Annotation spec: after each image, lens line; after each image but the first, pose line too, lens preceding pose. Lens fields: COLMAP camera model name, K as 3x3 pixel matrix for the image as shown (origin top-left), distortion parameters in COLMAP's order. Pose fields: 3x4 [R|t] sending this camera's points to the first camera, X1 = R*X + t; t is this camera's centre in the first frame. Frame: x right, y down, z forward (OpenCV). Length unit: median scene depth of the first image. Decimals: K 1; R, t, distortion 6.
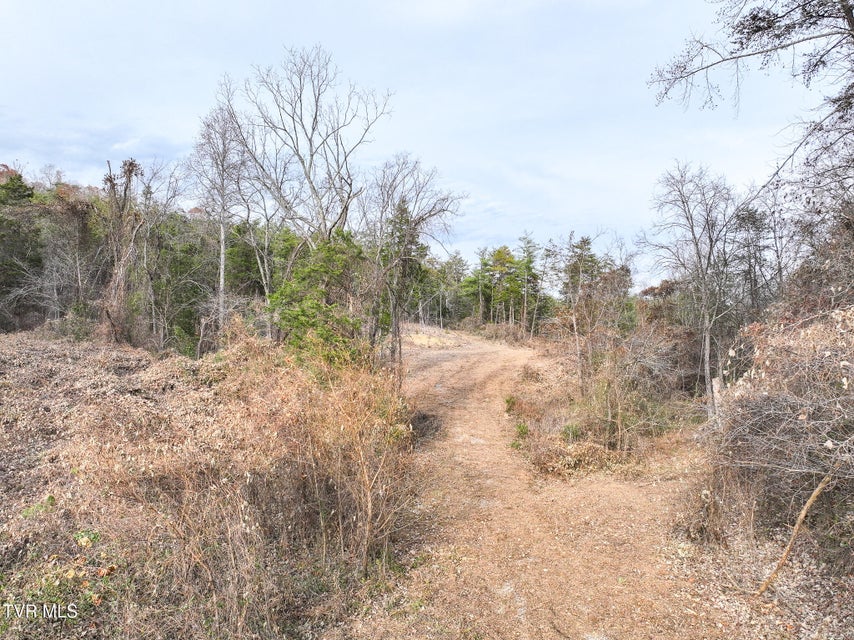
lens RADIAL K [[596.9, 0, 427.0], [0, 596.9, 320.0], [0, 0, 1]] dist [-0.005722, 0.010868]
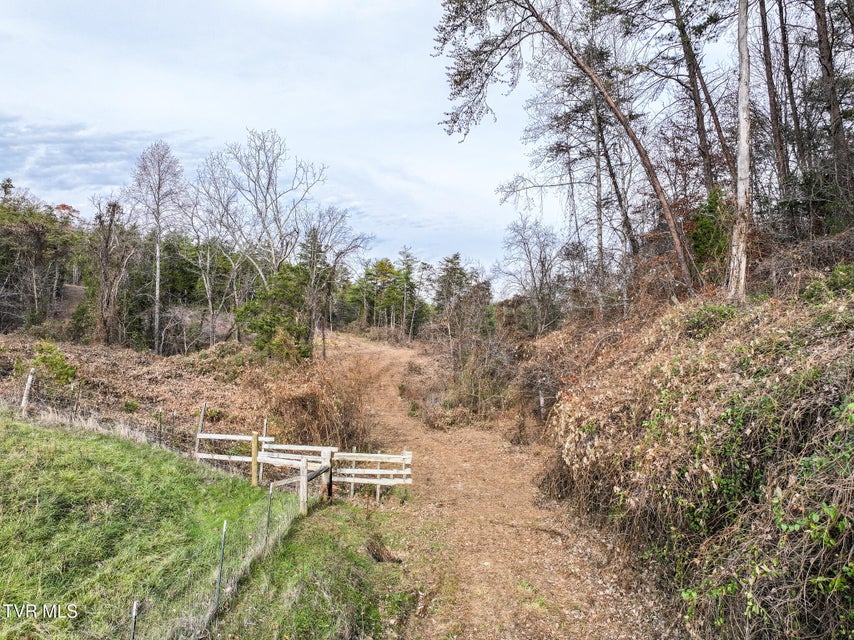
lens RADIAL K [[596.9, 0, 427.0], [0, 596.9, 320.0], [0, 0, 1]] dist [-0.005722, 0.010868]
pose [[0.976937, 0.005130, 0.213464, -0.062313], [-0.004732, 0.999986, -0.002376, -0.008135], [-0.213473, 0.001311, 0.976948, -0.213128]]
